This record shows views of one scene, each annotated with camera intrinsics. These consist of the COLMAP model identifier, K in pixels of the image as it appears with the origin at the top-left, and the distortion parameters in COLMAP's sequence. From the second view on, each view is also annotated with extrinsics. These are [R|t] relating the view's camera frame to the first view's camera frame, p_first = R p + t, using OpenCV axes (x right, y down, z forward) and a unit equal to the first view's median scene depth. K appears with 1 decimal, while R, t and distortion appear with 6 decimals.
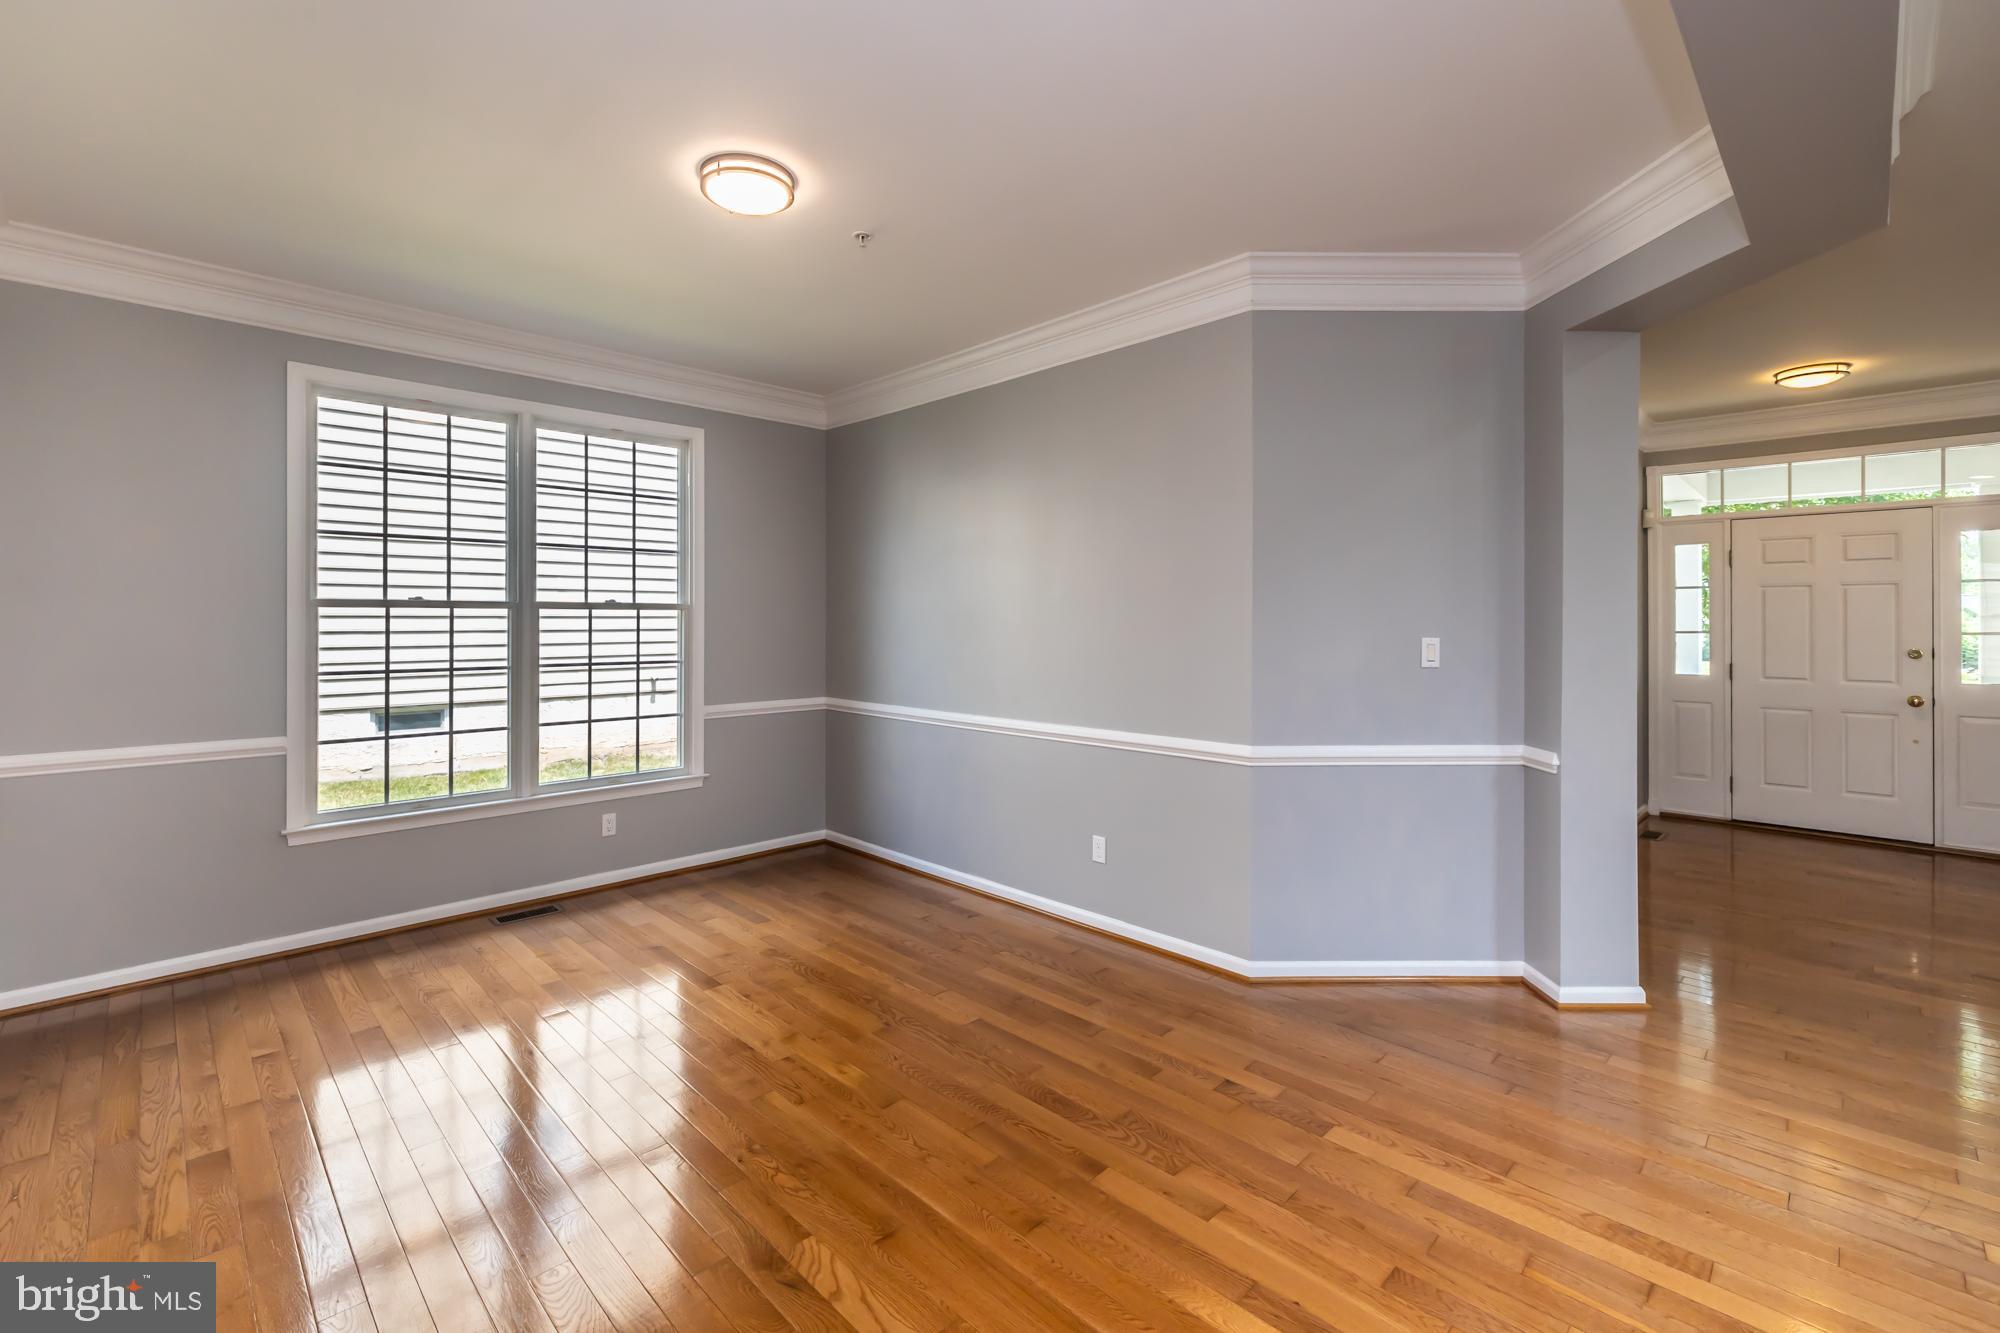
lens RADIAL K [[861.1, 0, 1012.3], [0, 861.1, 619.7], [0, 0, 1]] dist [-0.003308, 0.001134]
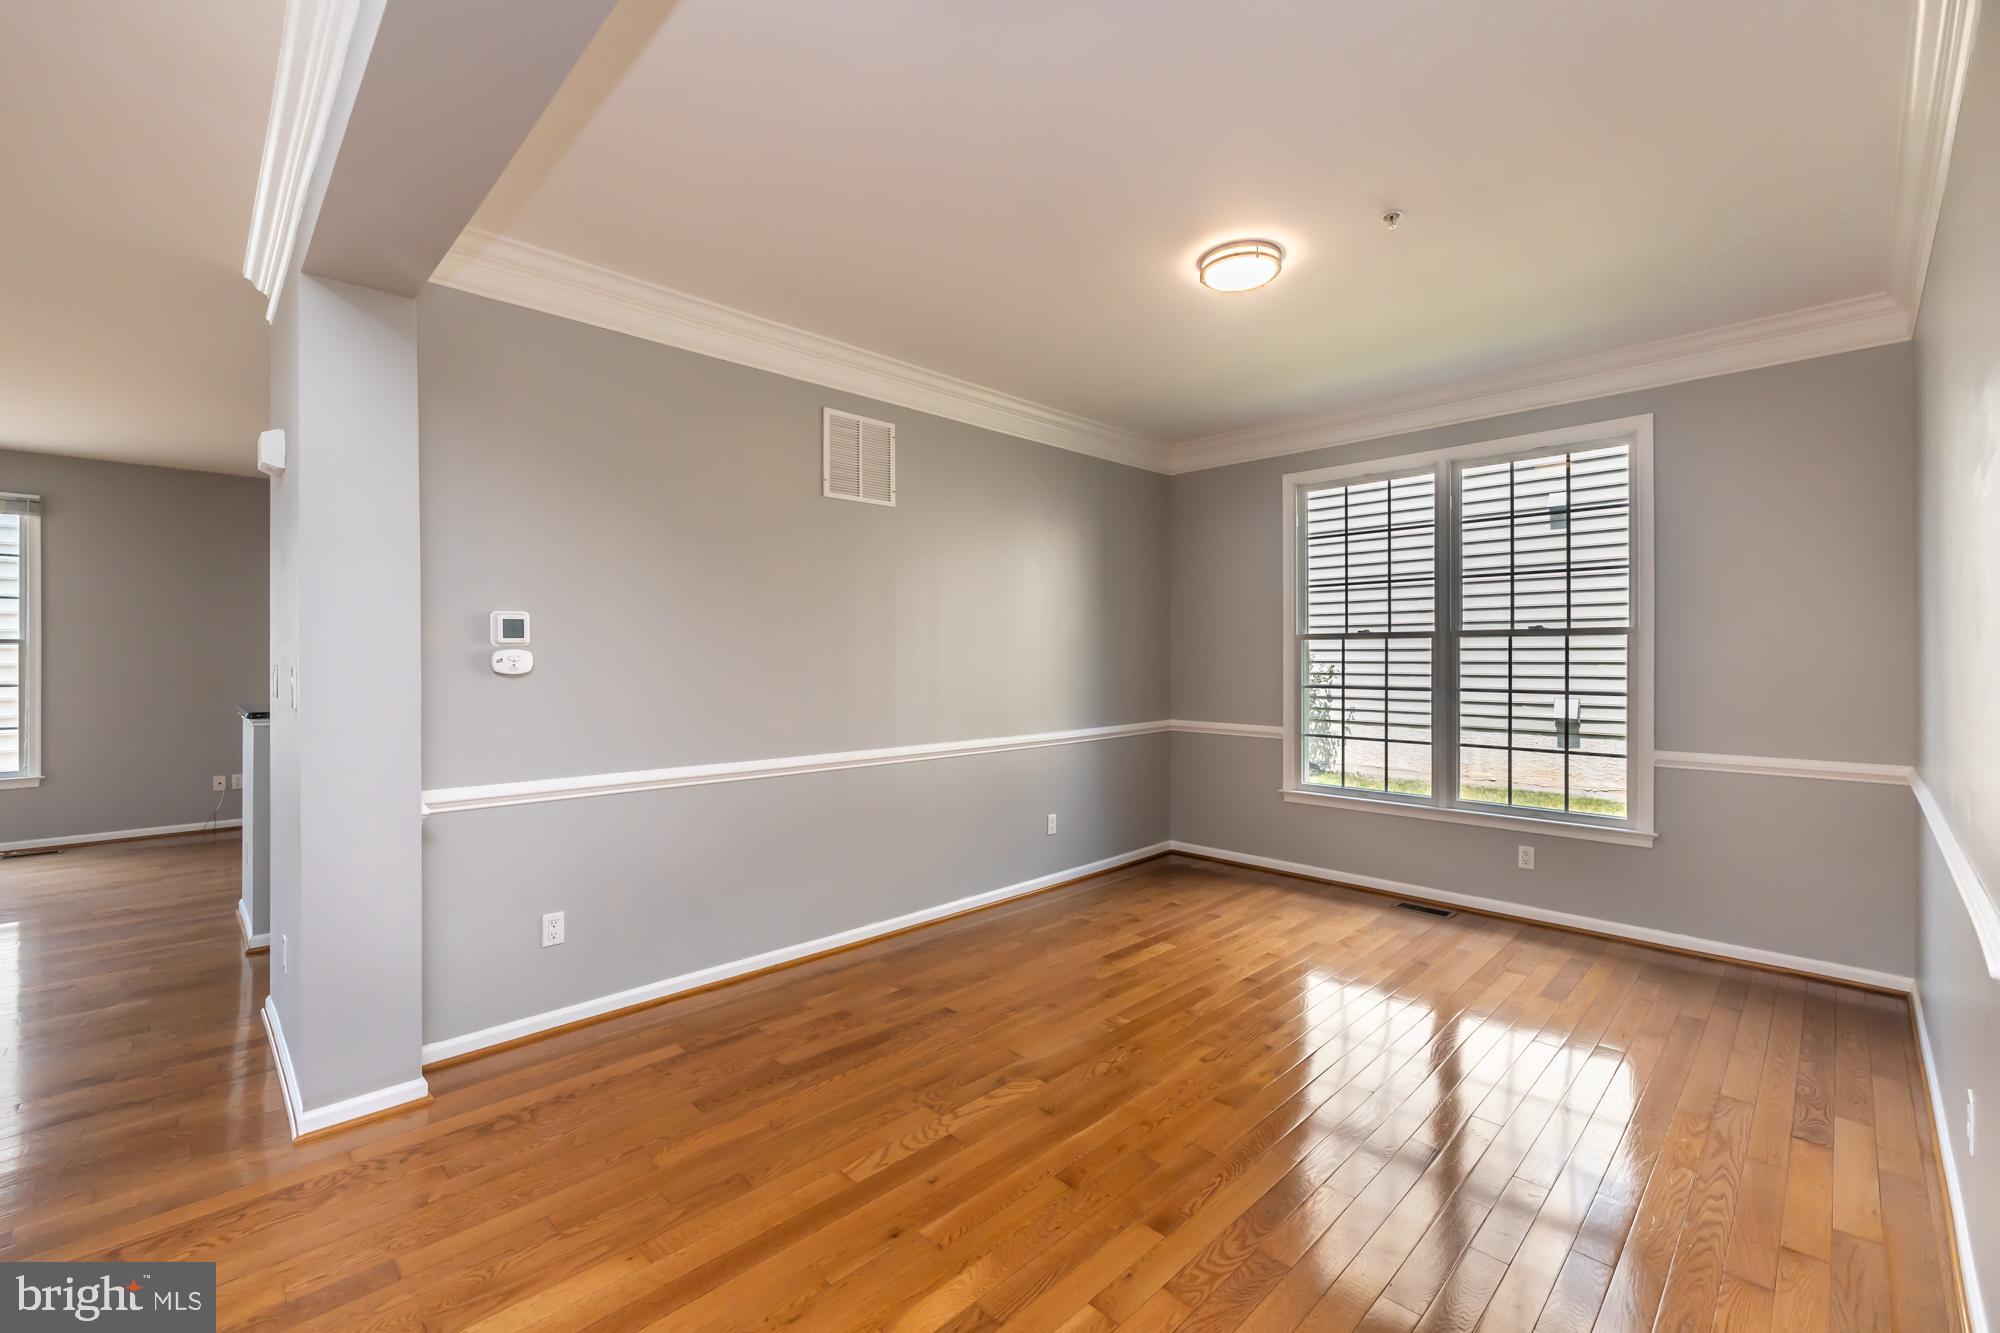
lens RADIAL K [[861.1, 0, 997.1], [0, 861.1, 662.1], [0, 0, 1]] dist [-0.003308, 0.001134]
pose [[-0.031062, 0.002778, -0.999514, 0.602076], [-0.000701, 0.999996, 0.002801, 0.017680], [0.999517, 0.000787, -0.031060, 0.502135]]
